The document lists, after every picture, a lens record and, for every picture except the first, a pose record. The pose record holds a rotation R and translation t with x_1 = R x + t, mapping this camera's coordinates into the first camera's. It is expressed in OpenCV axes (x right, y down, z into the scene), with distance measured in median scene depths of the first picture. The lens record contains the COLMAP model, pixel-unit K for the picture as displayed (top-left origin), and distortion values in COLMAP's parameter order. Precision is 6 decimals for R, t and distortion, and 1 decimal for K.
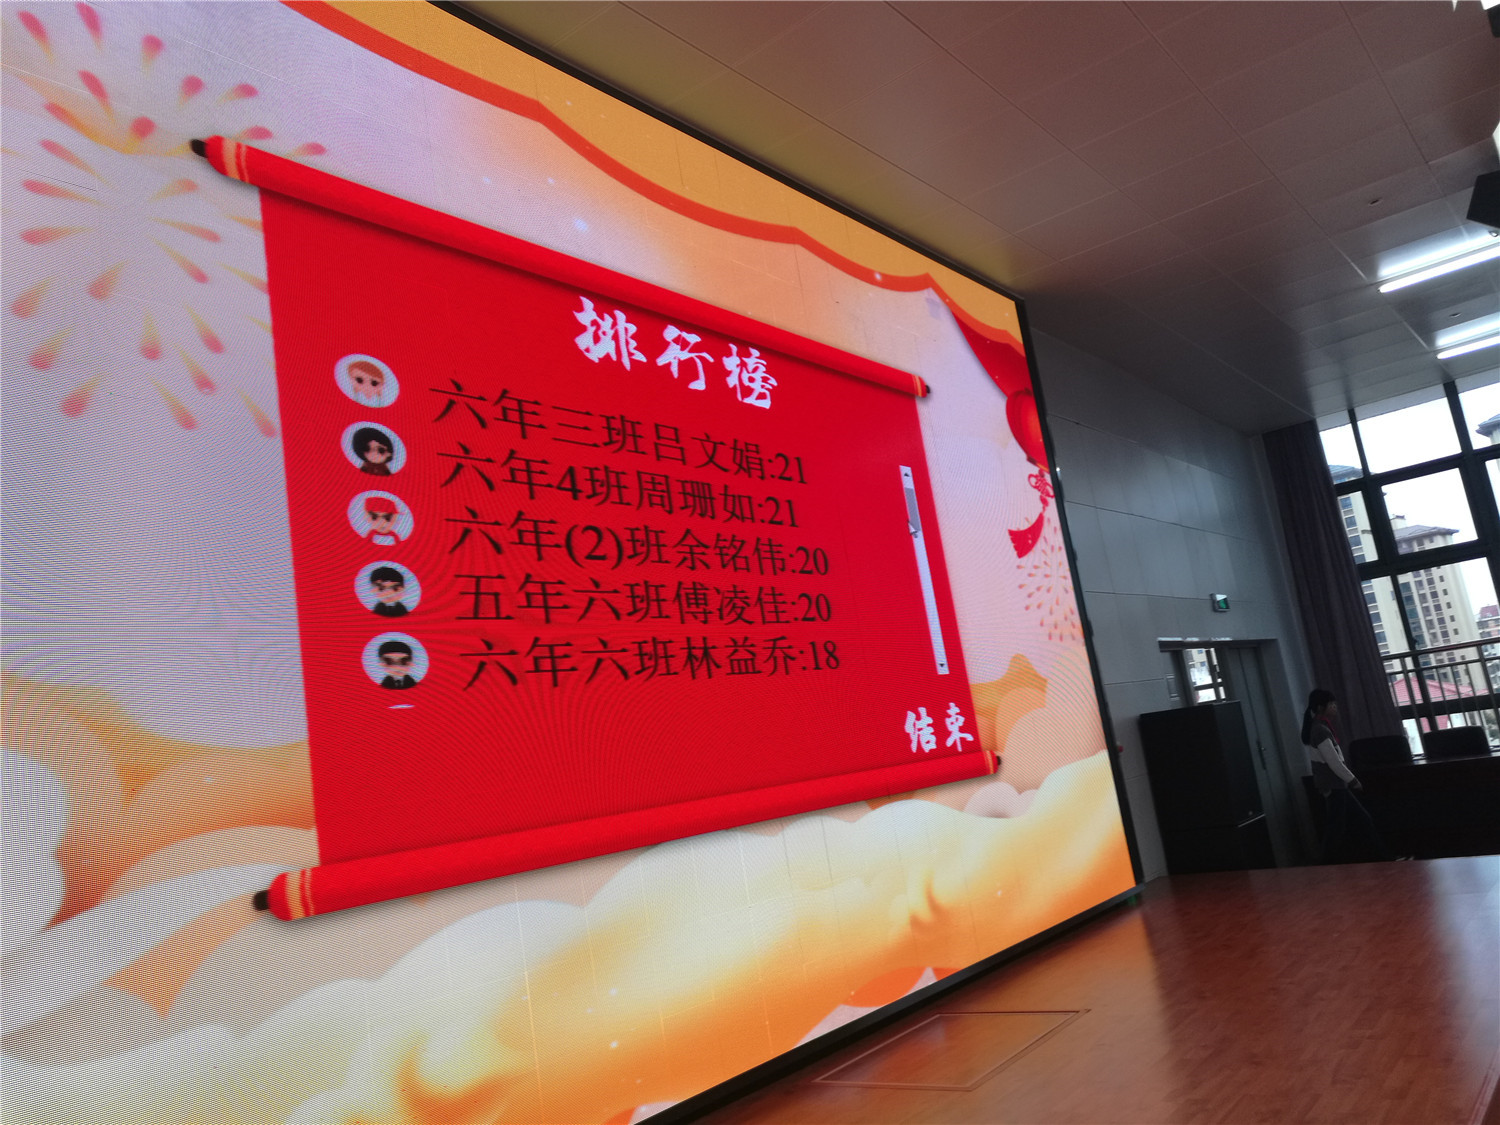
lens RADIAL K [[1186.6, 0, 750.0], [0, 1186.6, 562.5], [0, 0, 1]] dist [-0.024788, 0.088715]
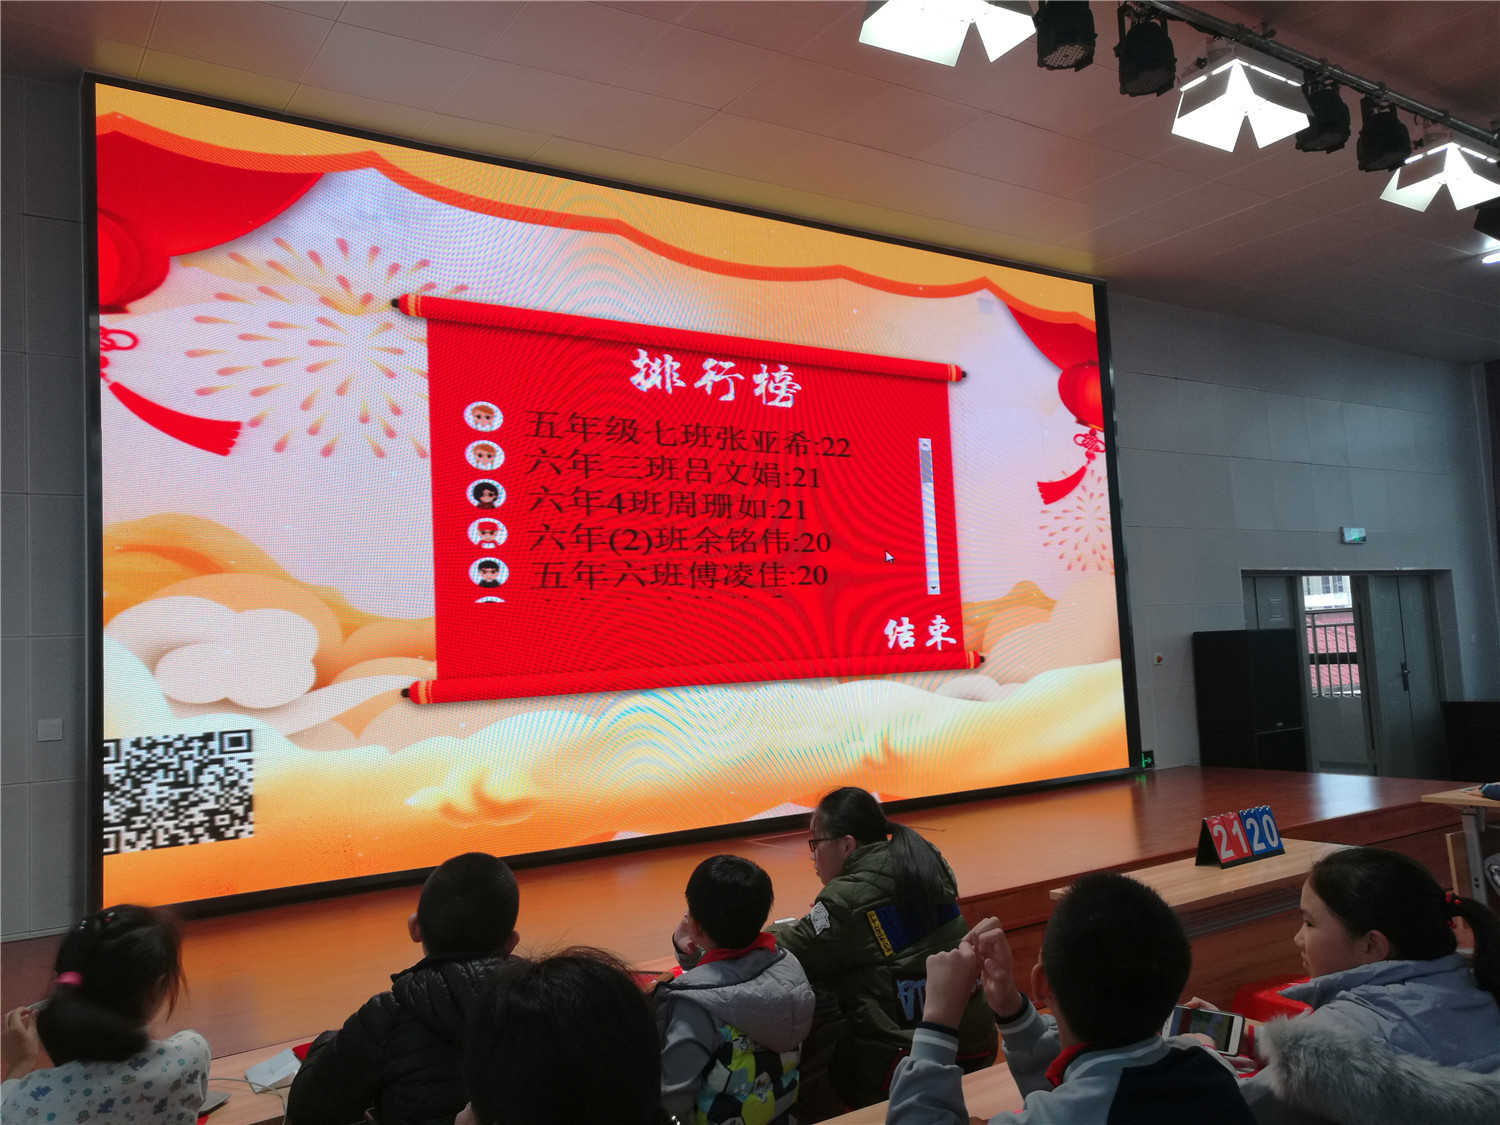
lens RADIAL K [[1161.0, 0, 743.2], [0, 1161.0, 564.3], [0, 0, 1]] dist [-0.012048, 0.052199]
pose [[0.951925, 0.083255, -0.294801, 0.397555], [-0.044283, 0.989651, 0.136494, -0.131185], [0.303114, -0.116878, 0.945760, -0.389636]]
